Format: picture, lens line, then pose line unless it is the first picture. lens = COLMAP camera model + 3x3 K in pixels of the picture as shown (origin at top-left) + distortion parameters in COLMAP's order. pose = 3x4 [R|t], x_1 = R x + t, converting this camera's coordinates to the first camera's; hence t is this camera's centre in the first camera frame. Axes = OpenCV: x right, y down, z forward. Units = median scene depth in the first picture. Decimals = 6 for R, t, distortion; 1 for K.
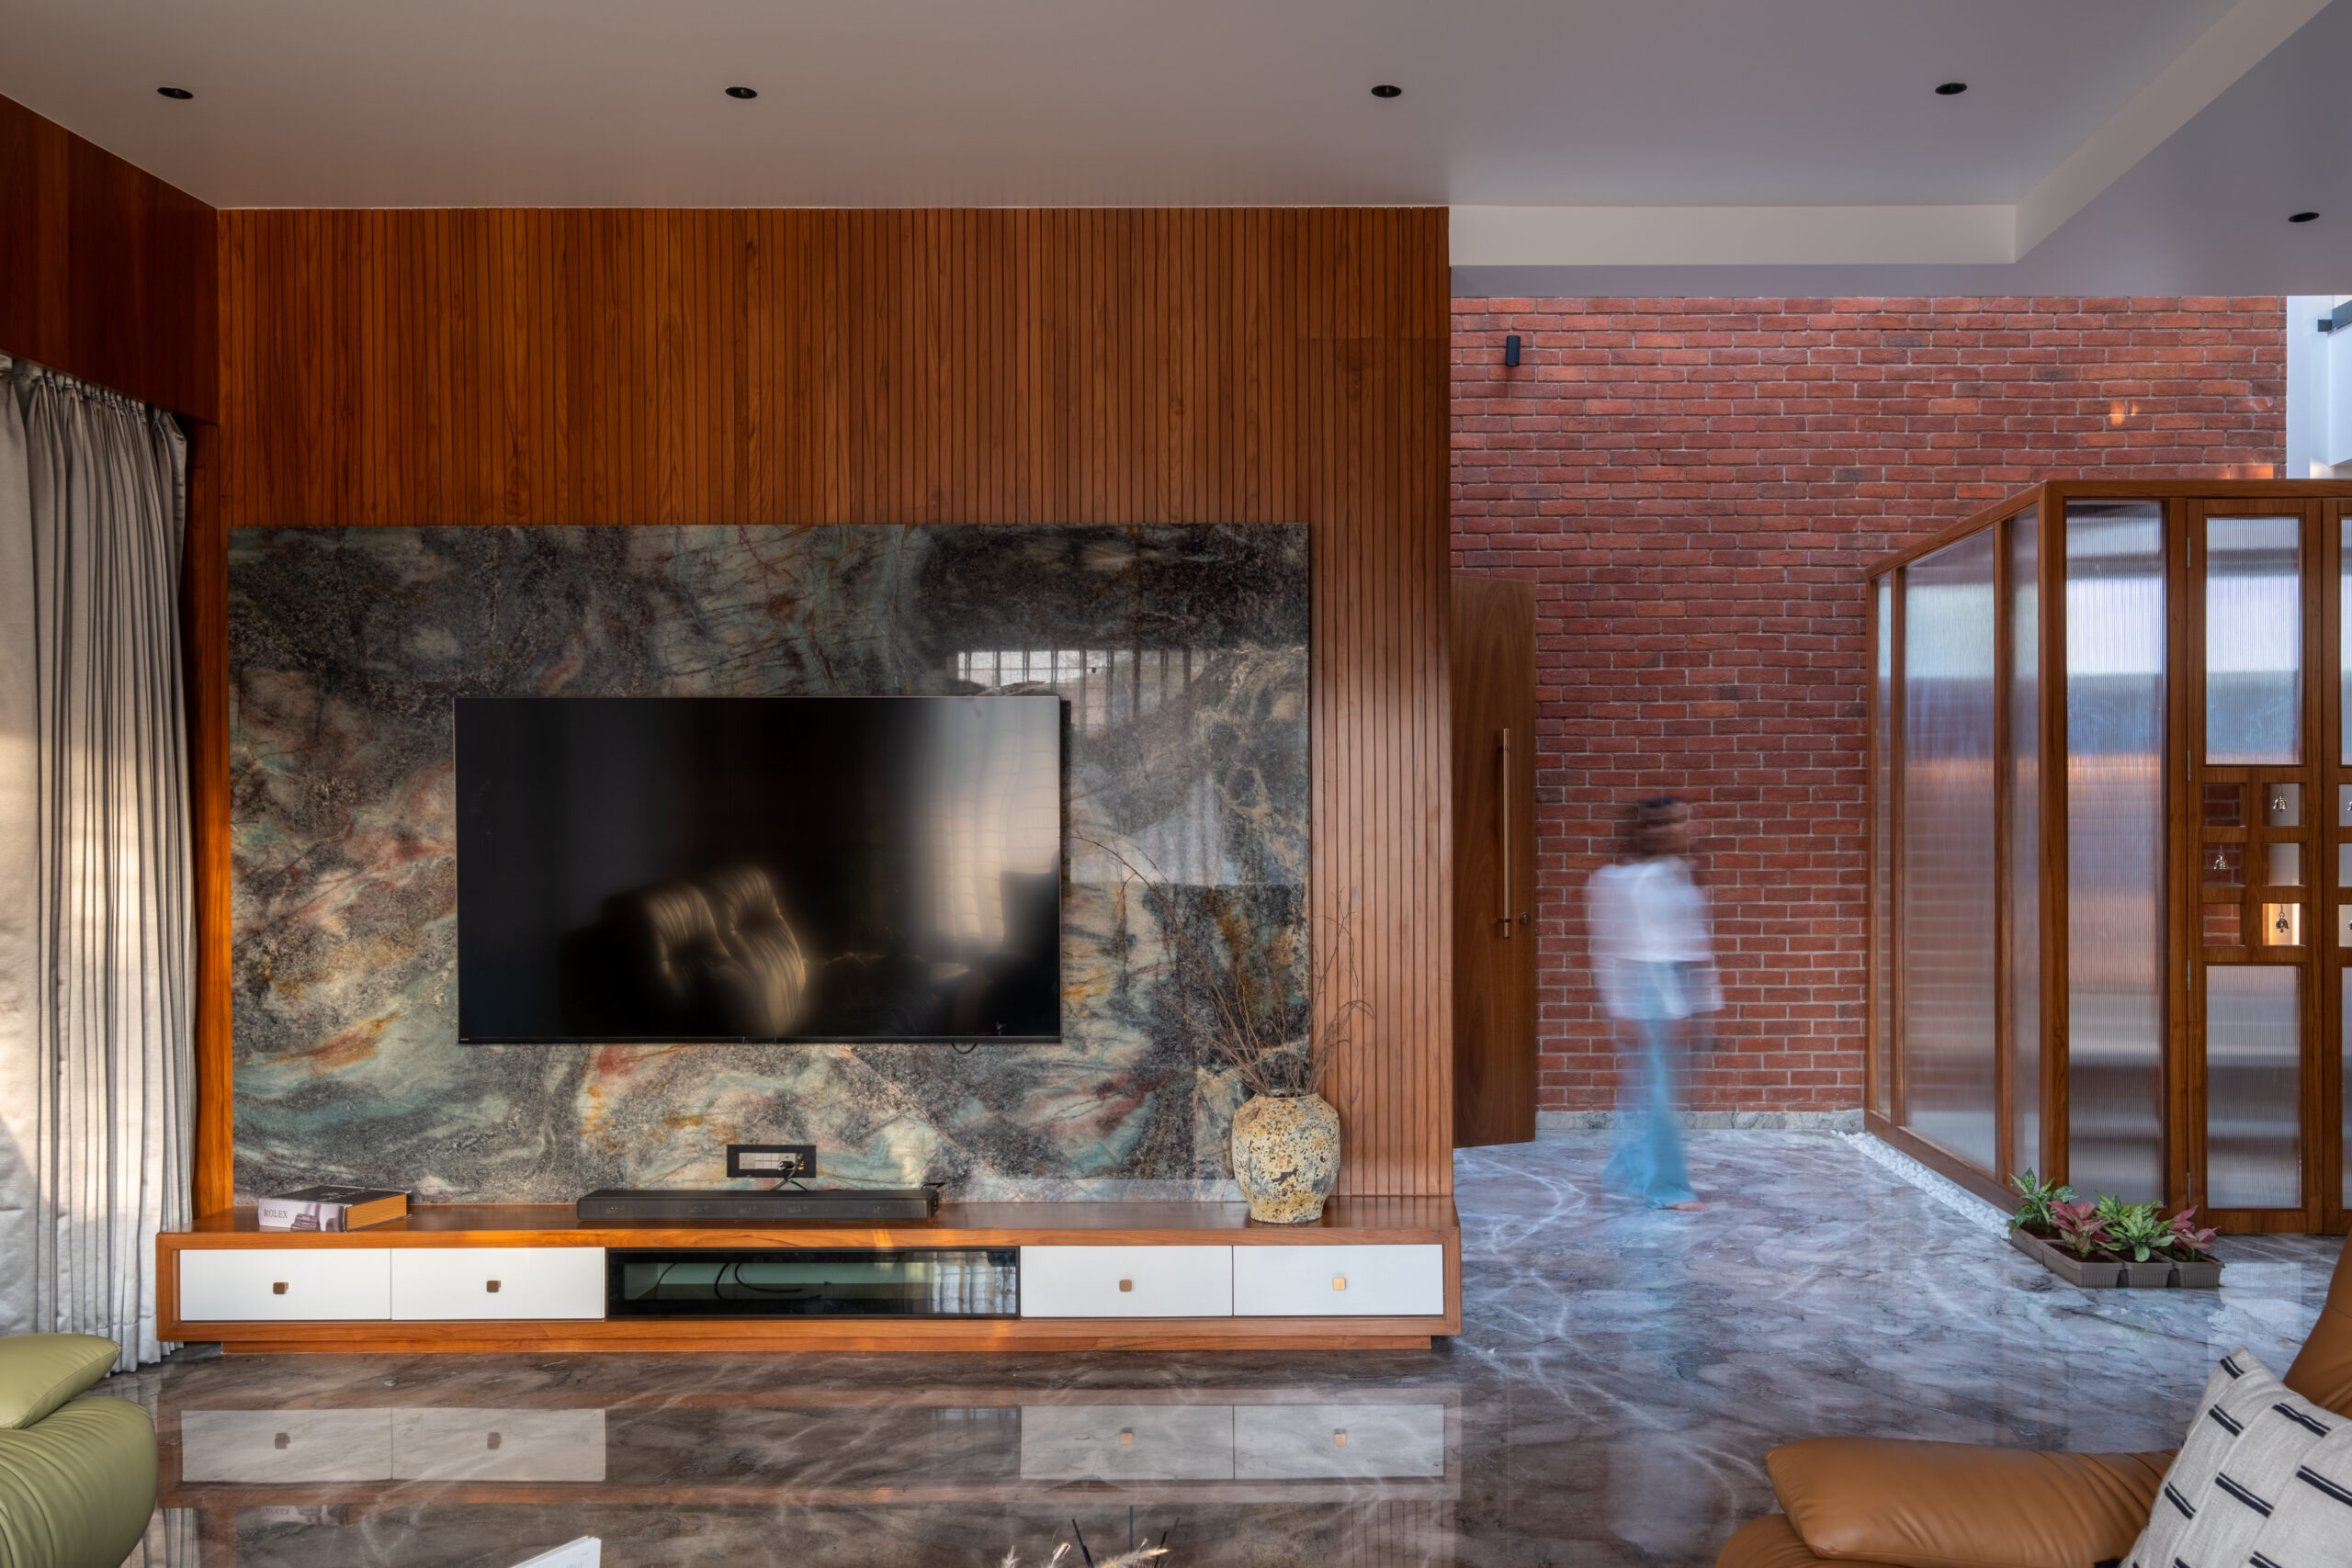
lens RADIAL K [[1855.1, 0, 1309.0], [0, 1855.1, 821.8], [0, 0, 1]] dist [-0.001335, 0.012065]
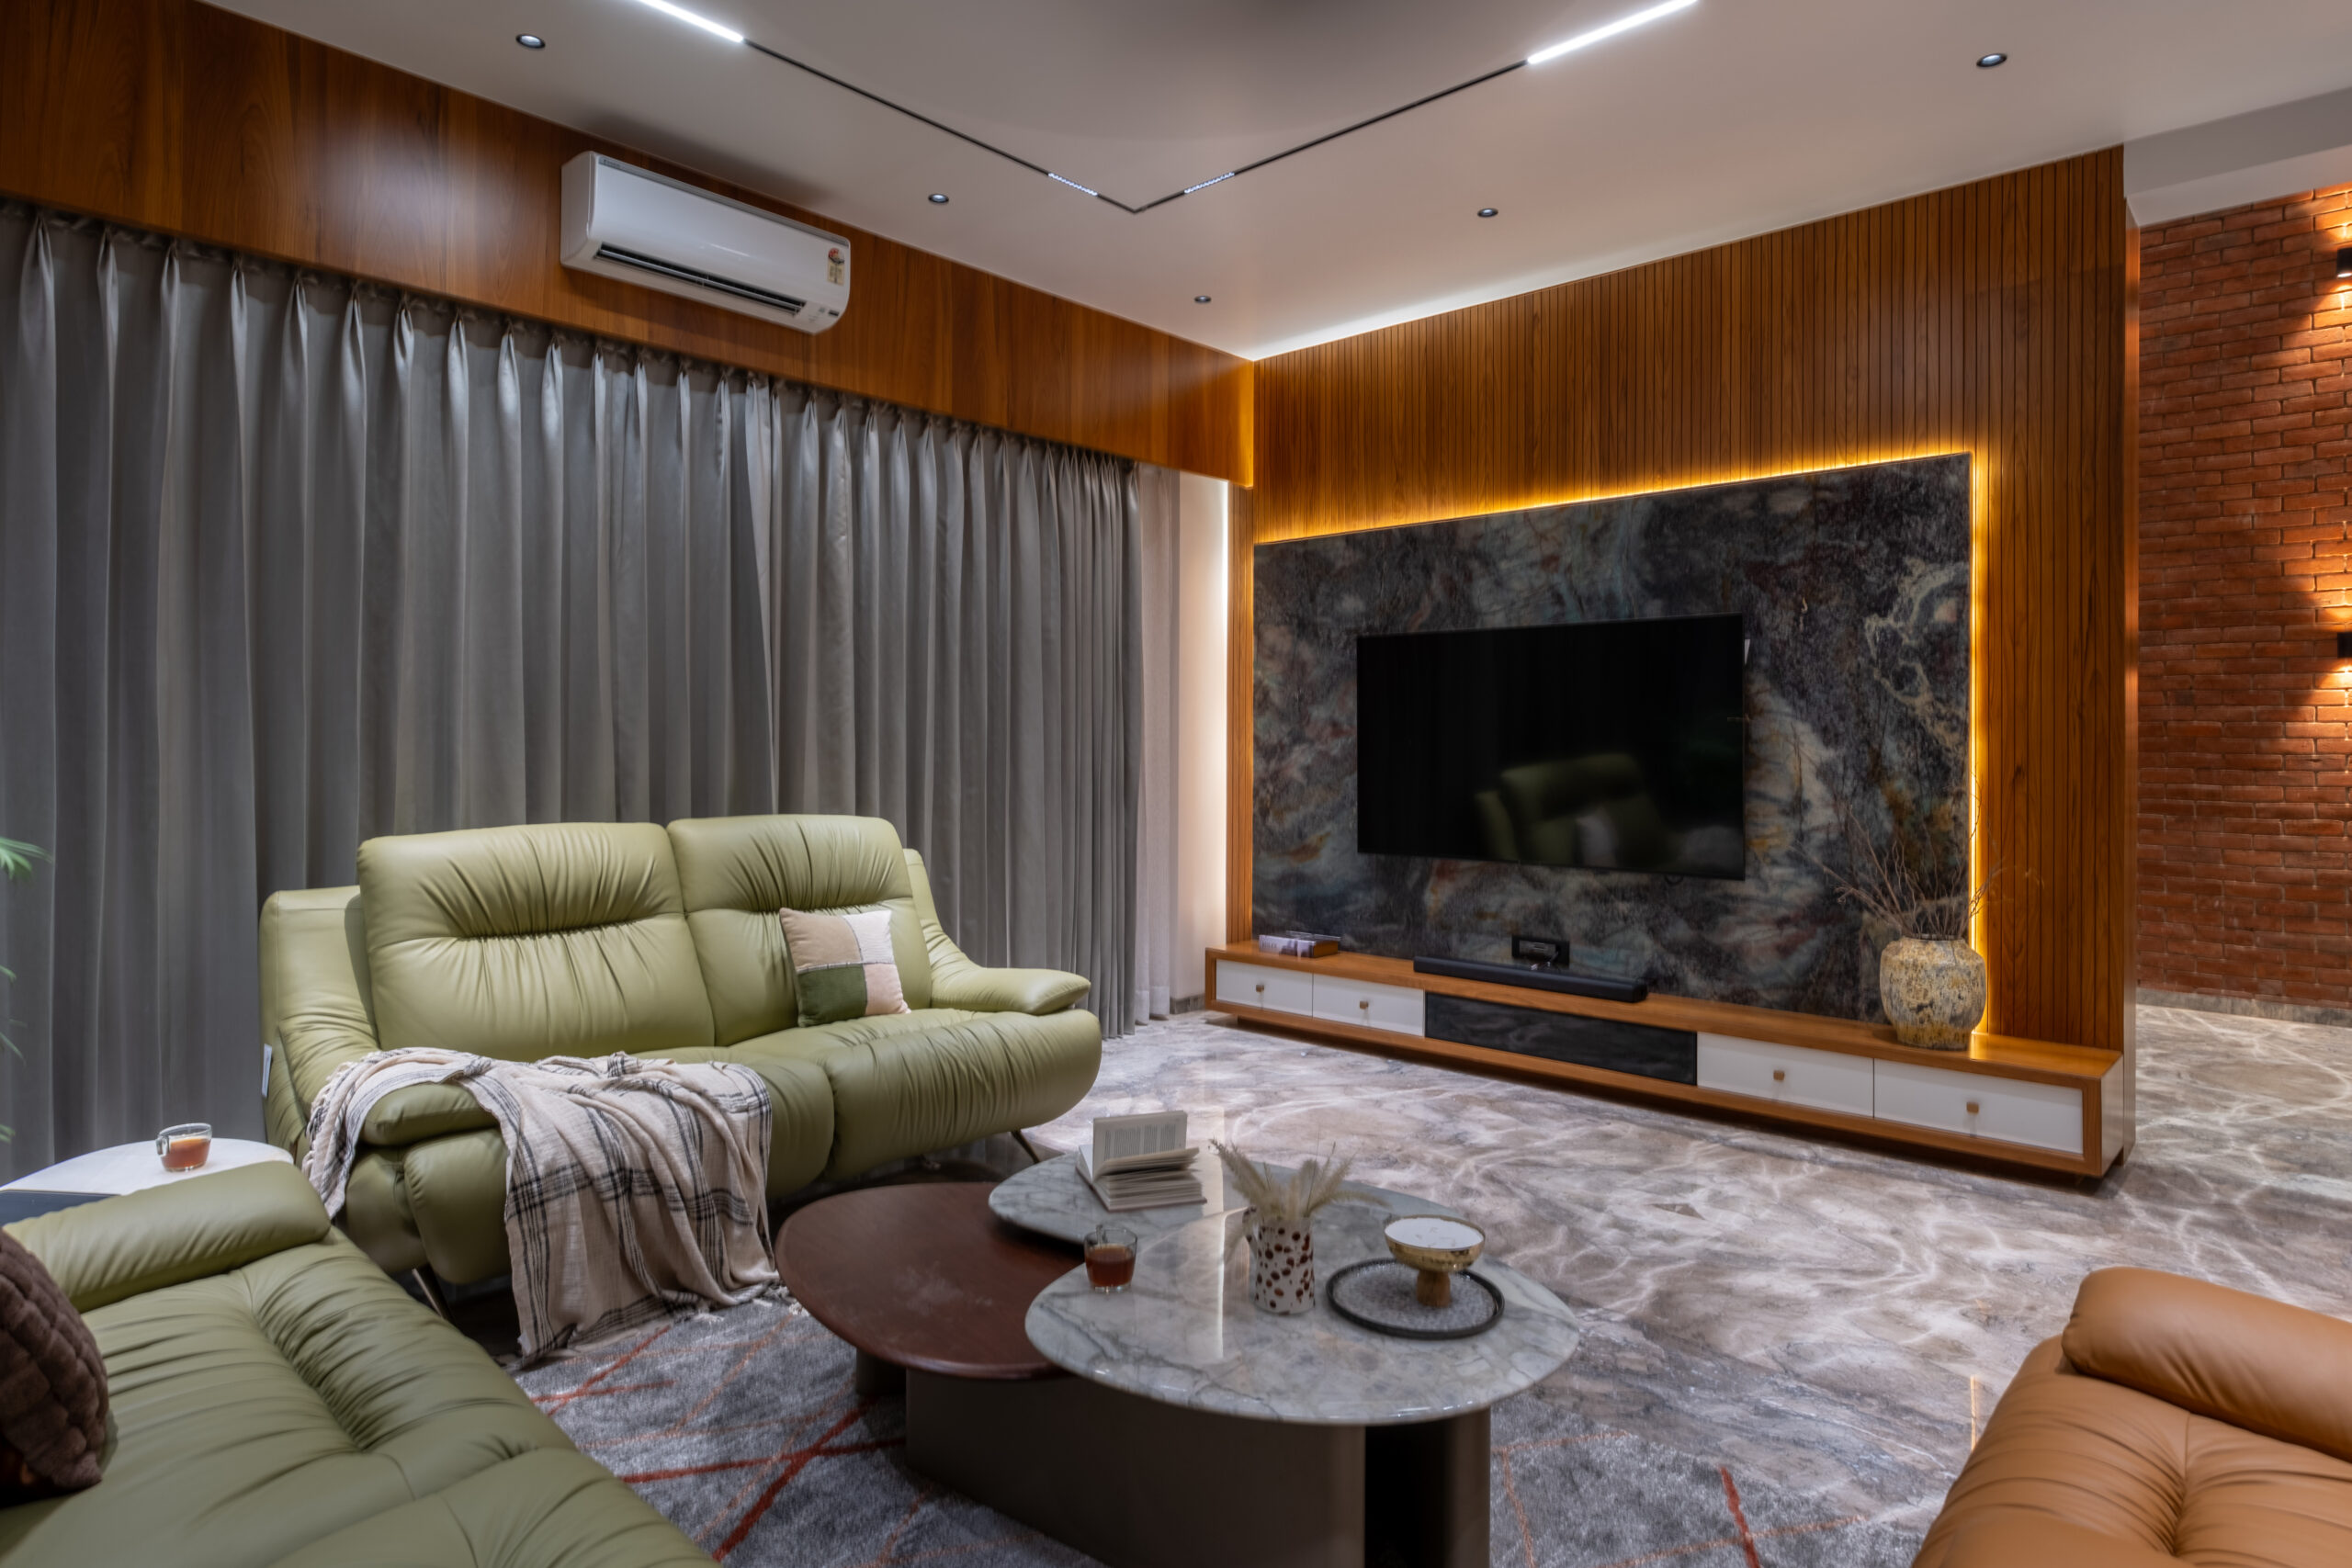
lens RADIAL K [[1310.9, 0, 1193.9], [0, 1310.9, 729.4], [0, 0, 1]] dist [0.004514, 0.002643]
pose [[0.743150, -0.000194, -0.669125, 0.189182], [-0.008407, 0.999918, -0.009627, 0.024809], [0.669073, 0.012779, 0.743087, 0.064296]]
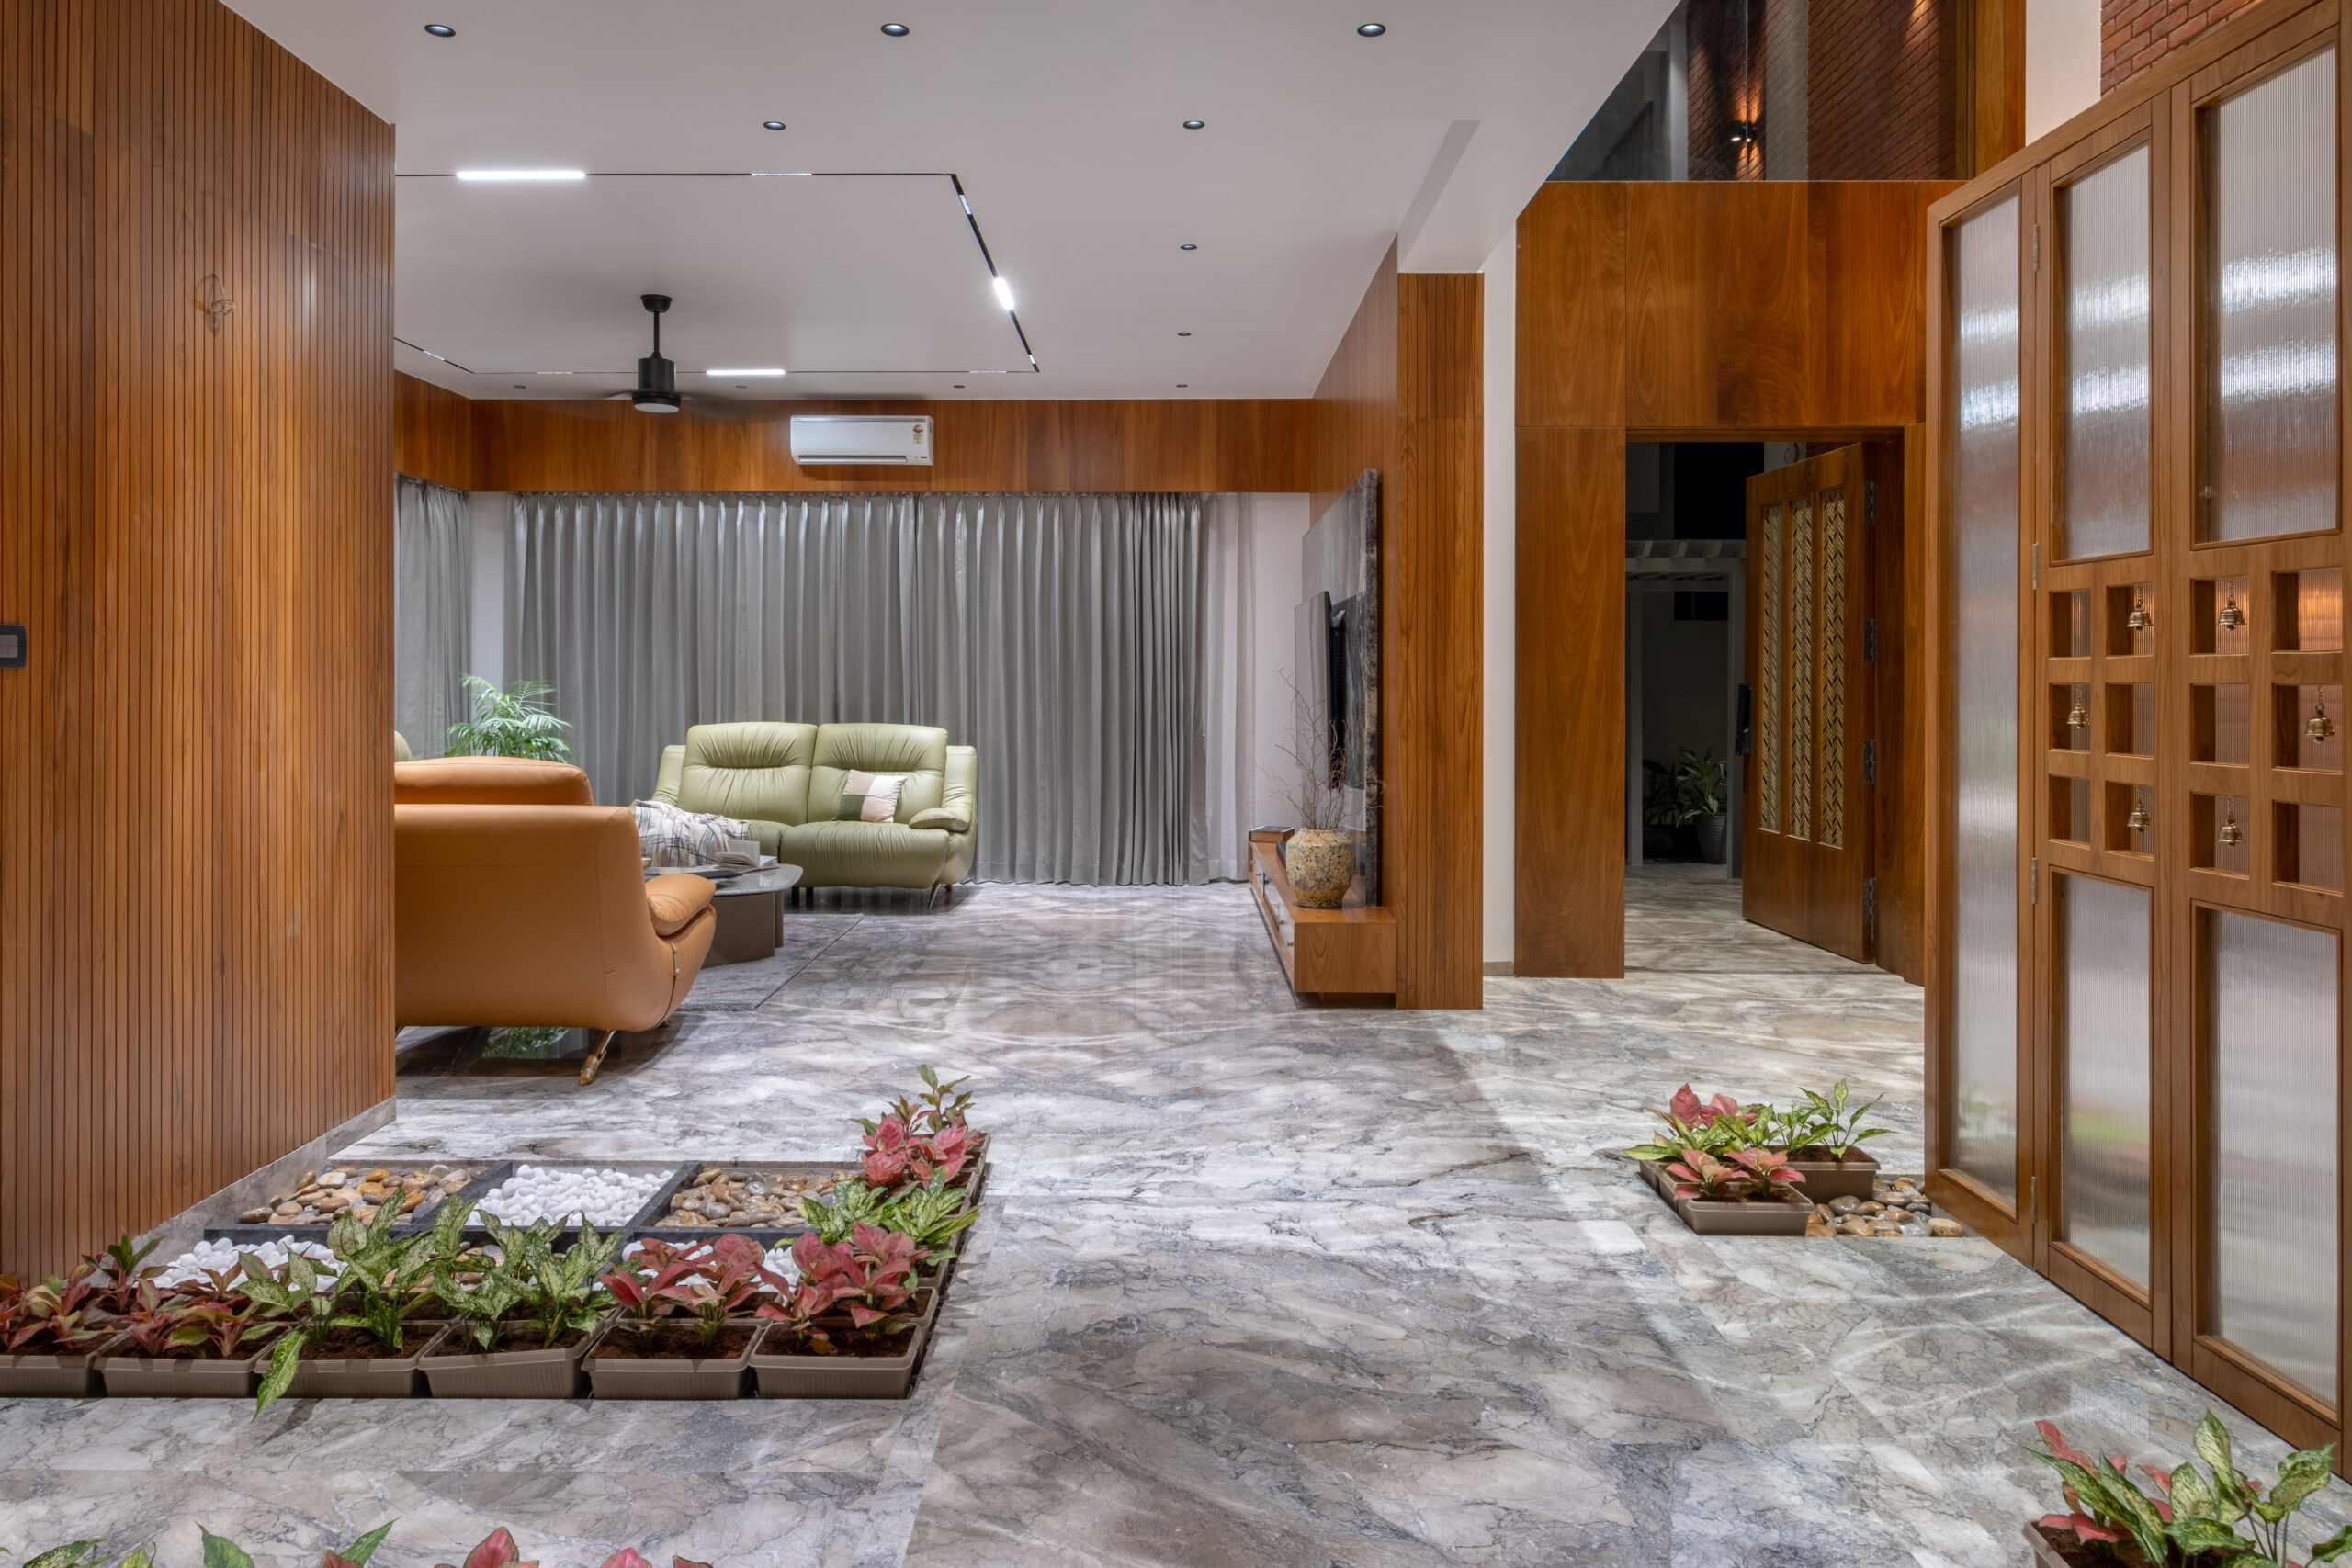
lens RADIAL K [[1433.8, 0, 1145.8], [0, 1433.8, 682.8], [0, 0, 1]] dist [0.001280, -0.002370]
pose [[-0.003687, 0.005231, -0.999980, 1.192625], [-0.005342, 0.999972, 0.005250, 0.011554], [0.999979, 0.005361, -0.003659, 0.820052]]
